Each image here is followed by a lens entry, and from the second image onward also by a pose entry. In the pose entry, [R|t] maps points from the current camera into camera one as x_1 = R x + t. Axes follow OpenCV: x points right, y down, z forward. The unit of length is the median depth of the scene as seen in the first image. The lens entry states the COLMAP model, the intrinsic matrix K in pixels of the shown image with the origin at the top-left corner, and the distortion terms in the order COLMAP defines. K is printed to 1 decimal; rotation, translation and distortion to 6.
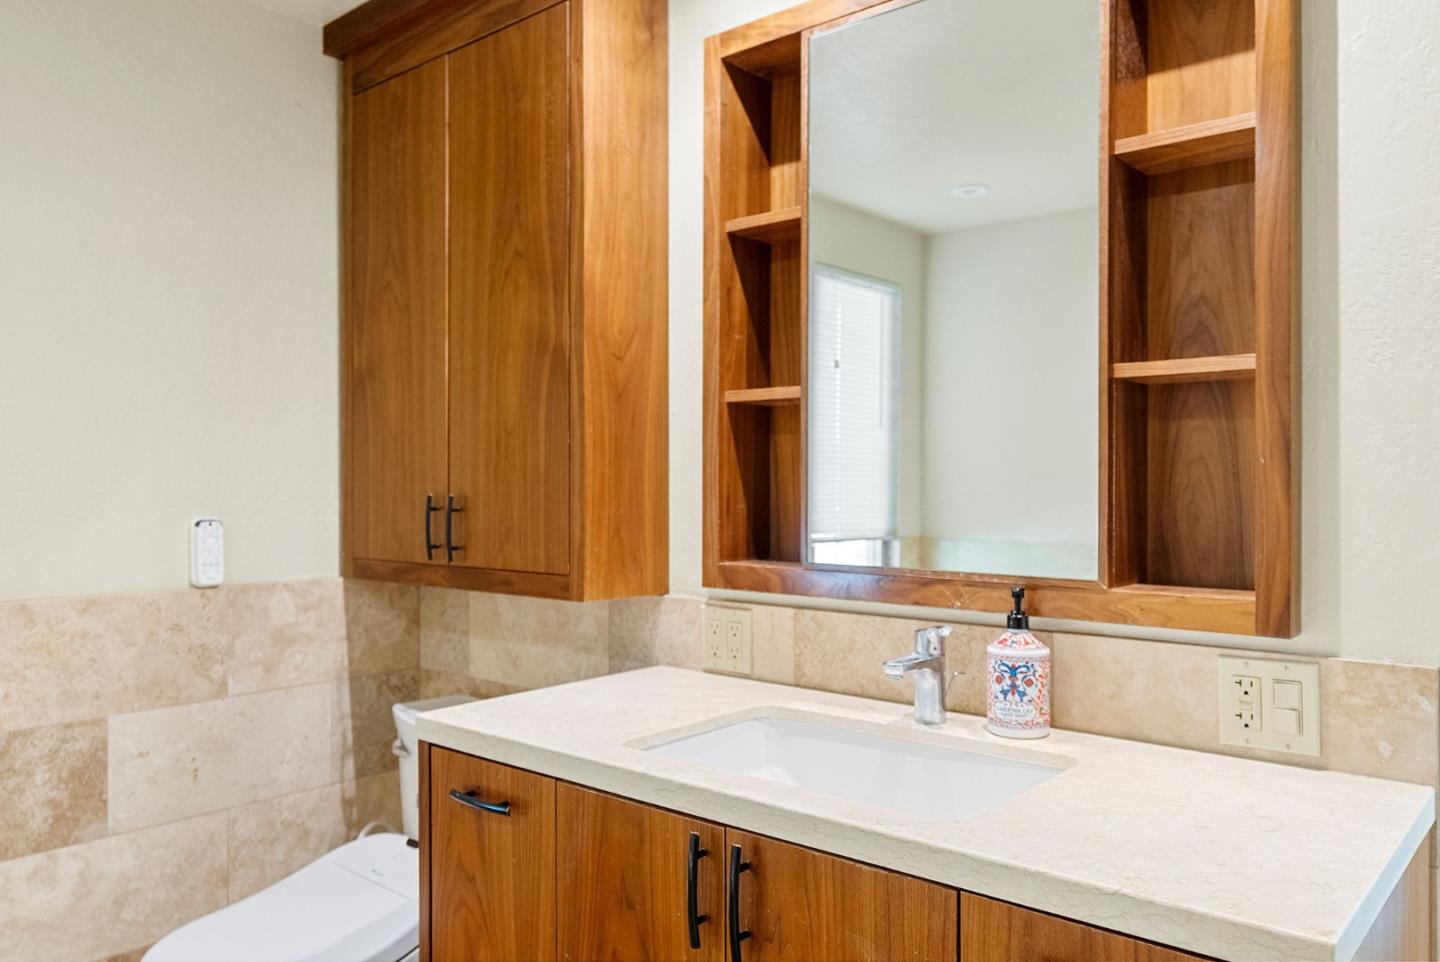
lens RADIAL K [[1075.9, 0, 721.3], [0, 1075.9, 480.7], [0, 0, 1]] dist [0.003679, -0.000049]
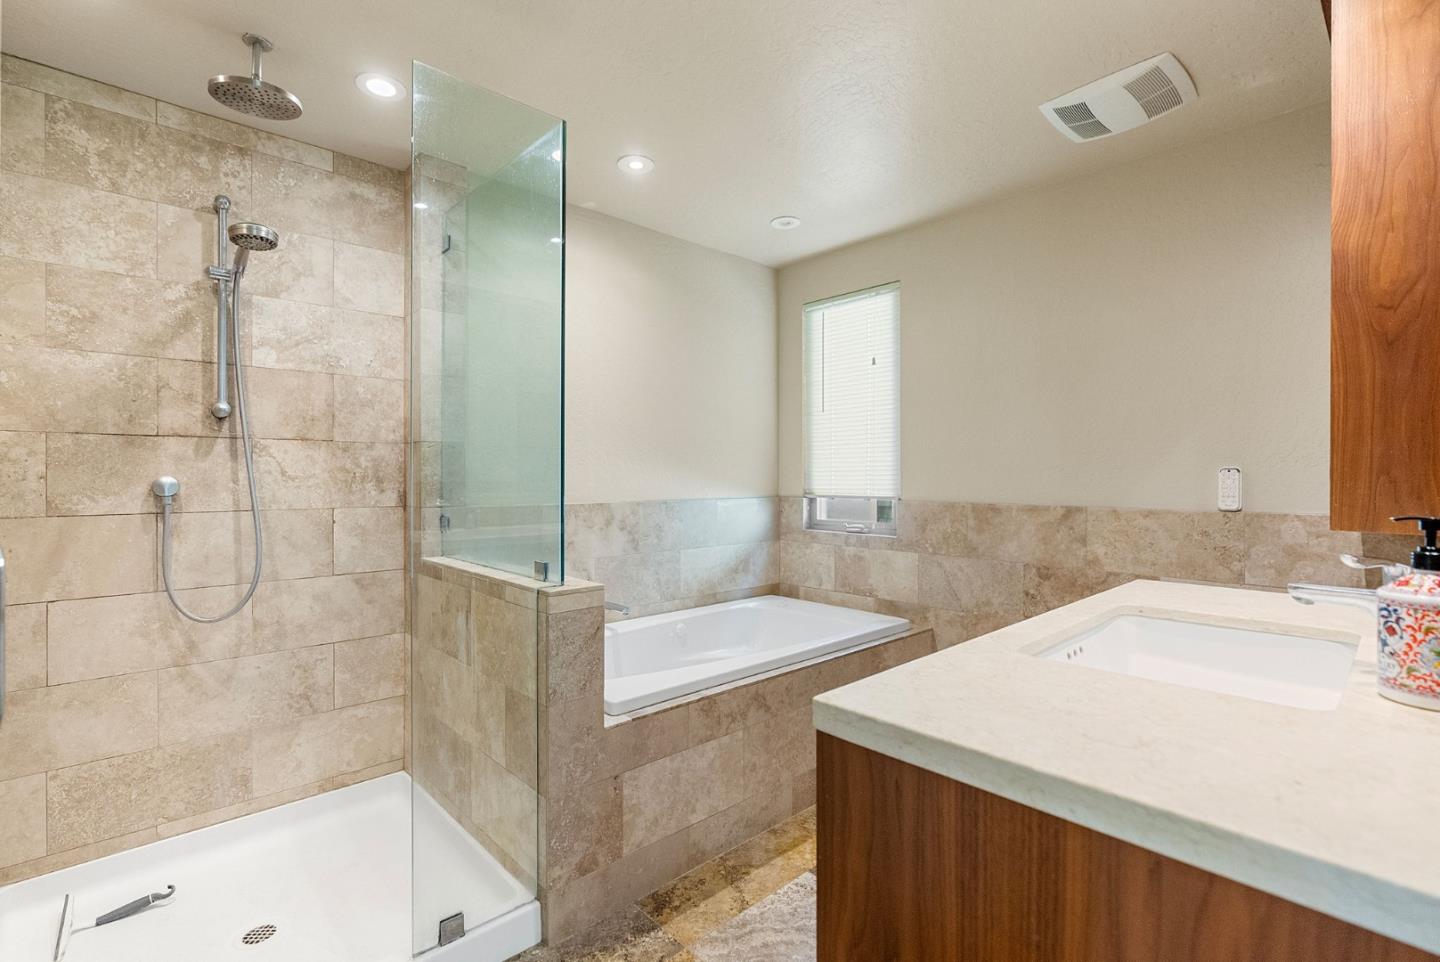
lens RADIAL K [[652.1, 0, 722.3], [0, 652.1, 478.8], [0, 0, 1]] dist [-0.000707, 0.000429]
pose [[-0.123467, 0.003075, -0.992344, 0.586504], [-0.000748, 0.999995, 0.003192, 0.050493], [0.992348, 0.001137, -0.123464, 0.393268]]
